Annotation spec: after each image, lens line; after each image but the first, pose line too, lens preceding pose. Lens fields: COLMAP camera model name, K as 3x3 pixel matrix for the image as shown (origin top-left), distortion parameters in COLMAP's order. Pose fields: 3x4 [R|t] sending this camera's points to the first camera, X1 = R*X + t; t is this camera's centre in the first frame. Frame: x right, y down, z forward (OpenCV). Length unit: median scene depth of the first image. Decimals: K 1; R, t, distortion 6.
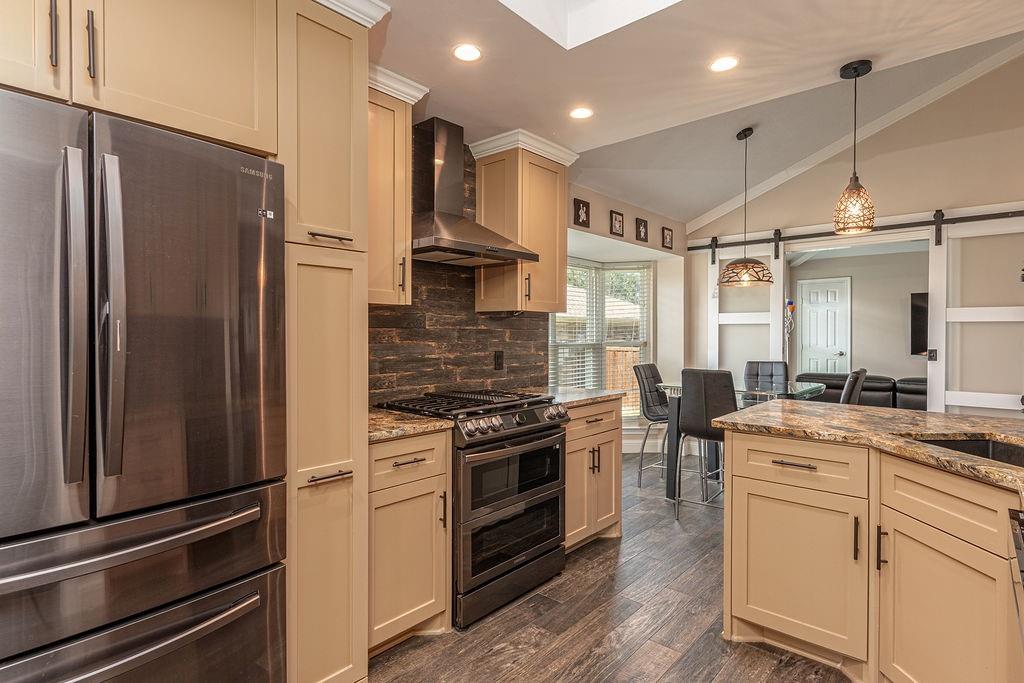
lens RADIAL K [[537.3, 0, 512.0], [0, 537.3, 341.5], [0, 0, 1]] dist [-0.001508, -0.000679]
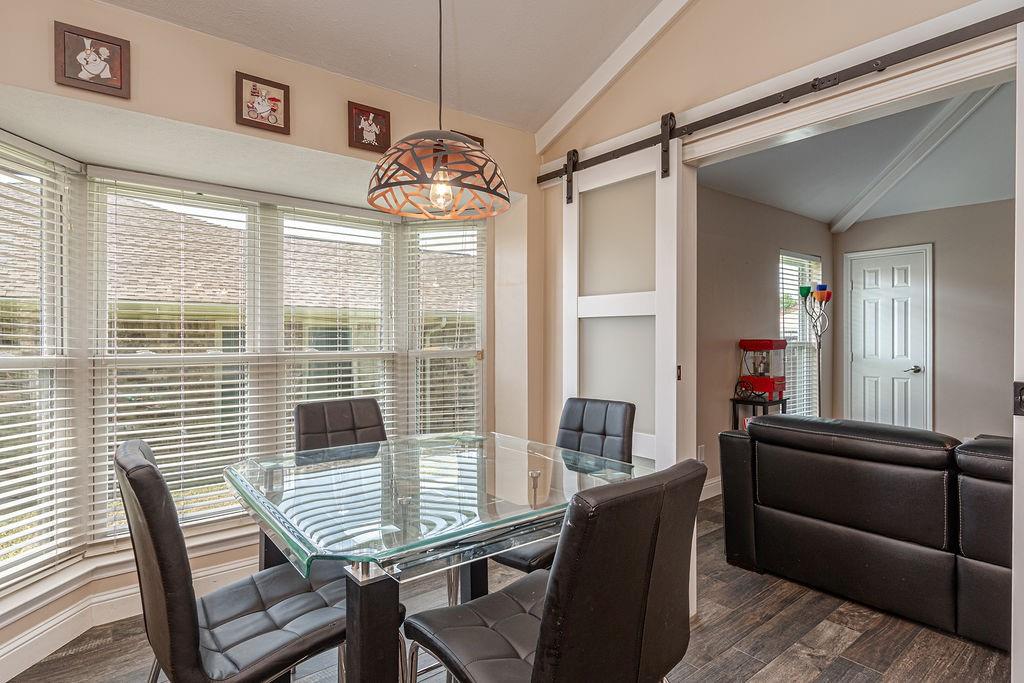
lens RADIAL K [[535.0, 0, 512.0], [0, 535.0, 341.5], [0, 0, 1]] dist [0.006089, -0.000864]
pose [[0.983426, 0.002354, -0.181295, 0.446381], [-0.003454, 0.999978, -0.005750, -0.006759], [0.181277, 0.006281, 0.983412, 0.516111]]
